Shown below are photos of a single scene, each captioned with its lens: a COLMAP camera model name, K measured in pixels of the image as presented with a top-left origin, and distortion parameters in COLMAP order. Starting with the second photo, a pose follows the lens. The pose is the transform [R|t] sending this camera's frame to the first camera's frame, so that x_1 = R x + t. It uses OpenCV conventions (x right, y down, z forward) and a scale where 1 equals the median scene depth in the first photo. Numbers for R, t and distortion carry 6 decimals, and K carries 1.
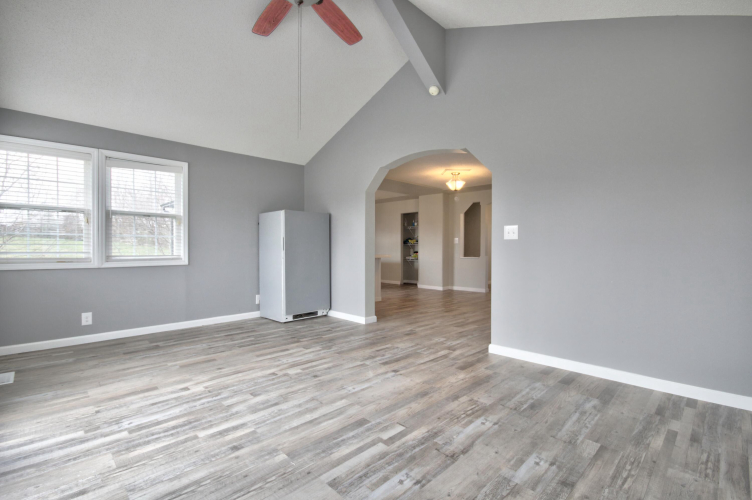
lens RADIAL K [[344.6, 0, 370.8], [0, 344.6, 248.6], [0, 0, 1]] dist [0.001510, -0.004787]
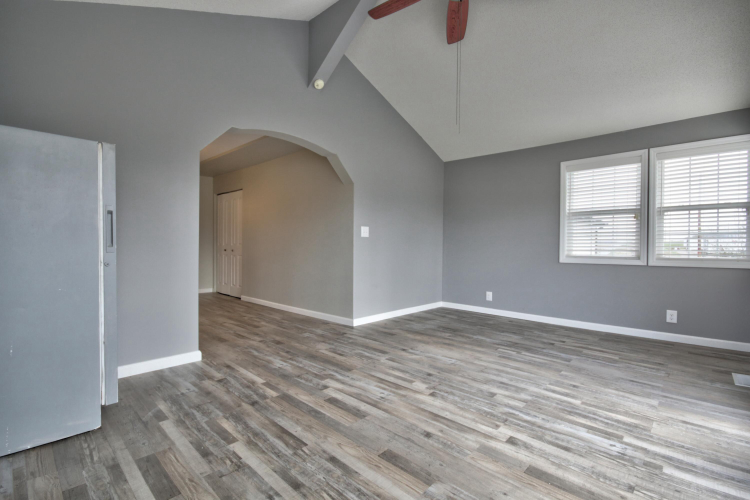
lens RADIAL K [[343.7, 0, 372.2], [0, 343.7, 248.9], [0, 0, 1]] dist [0.001510, -0.004787]
pose [[-0.030240, -0.014922, 0.999431, -0.961938], [-0.008604, 0.999855, 0.014668, -0.000607], [-0.999506, -0.008156, -0.030364, 1.021289]]
